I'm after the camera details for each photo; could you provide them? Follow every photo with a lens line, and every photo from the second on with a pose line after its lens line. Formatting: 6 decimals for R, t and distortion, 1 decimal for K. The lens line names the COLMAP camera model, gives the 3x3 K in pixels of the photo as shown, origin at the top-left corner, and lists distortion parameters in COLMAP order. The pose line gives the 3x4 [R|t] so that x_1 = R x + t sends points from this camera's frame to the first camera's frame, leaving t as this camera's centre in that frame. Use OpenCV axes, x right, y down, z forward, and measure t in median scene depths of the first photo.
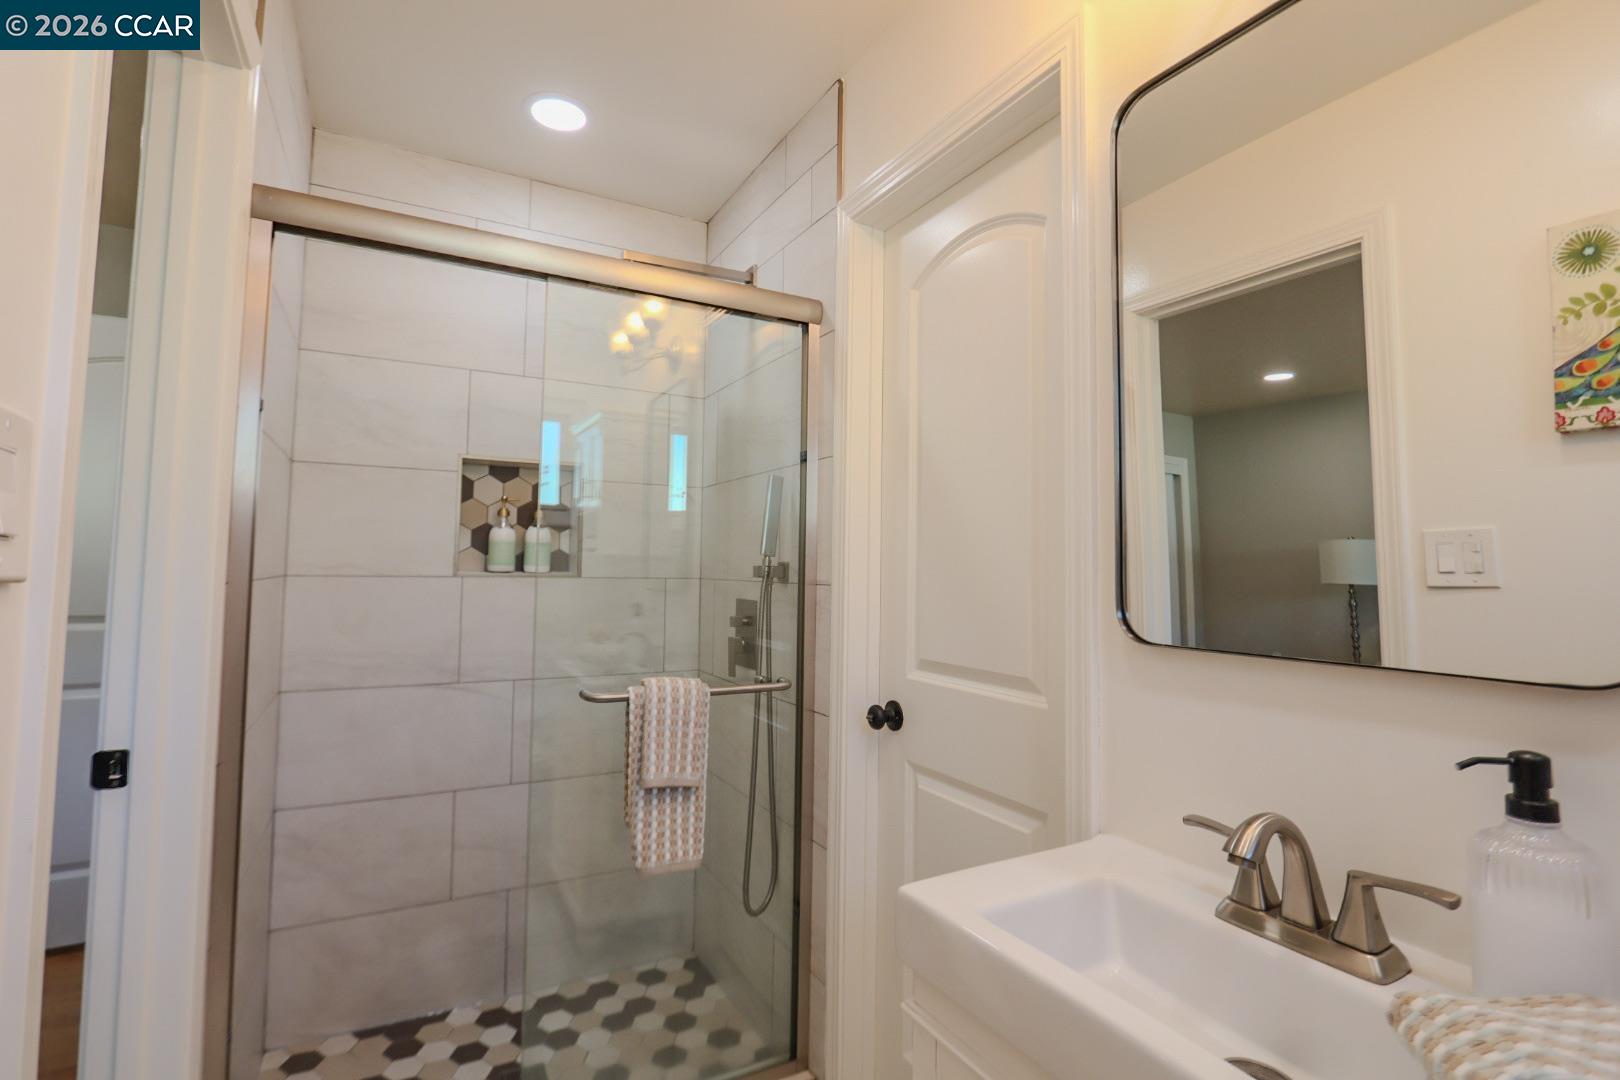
lens RADIAL K [[740.8, 0, 802.7], [0, 740.8, 525.8], [0, 0, 1]] dist [-0.022587, 0.003871]
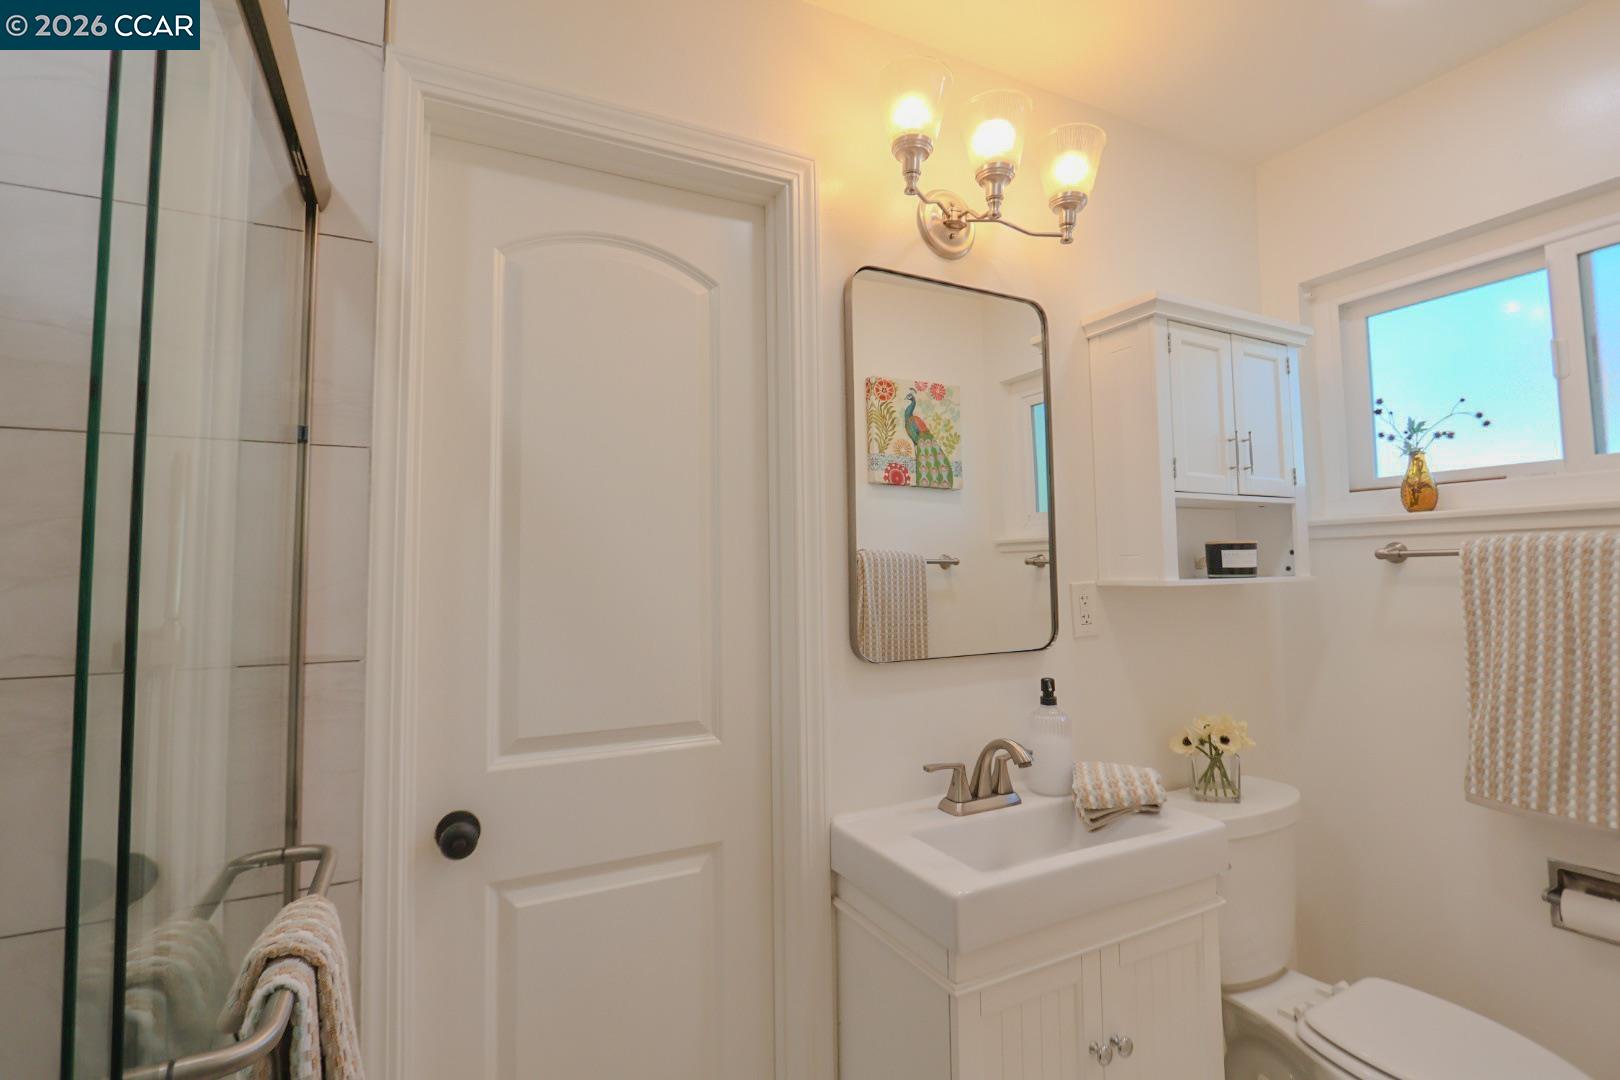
lens RADIAL K [[740.8, 0, 802.7], [0, 740.8, 525.8], [0, 0, 1]] dist [-0.022587, 0.003871]
pose [[0.035103, 0.050450, 0.998110, -0.619067], [-0.045001, 0.997792, -0.048851, -0.017537], [-0.998370, -0.043202, 0.037296, 0.697835]]
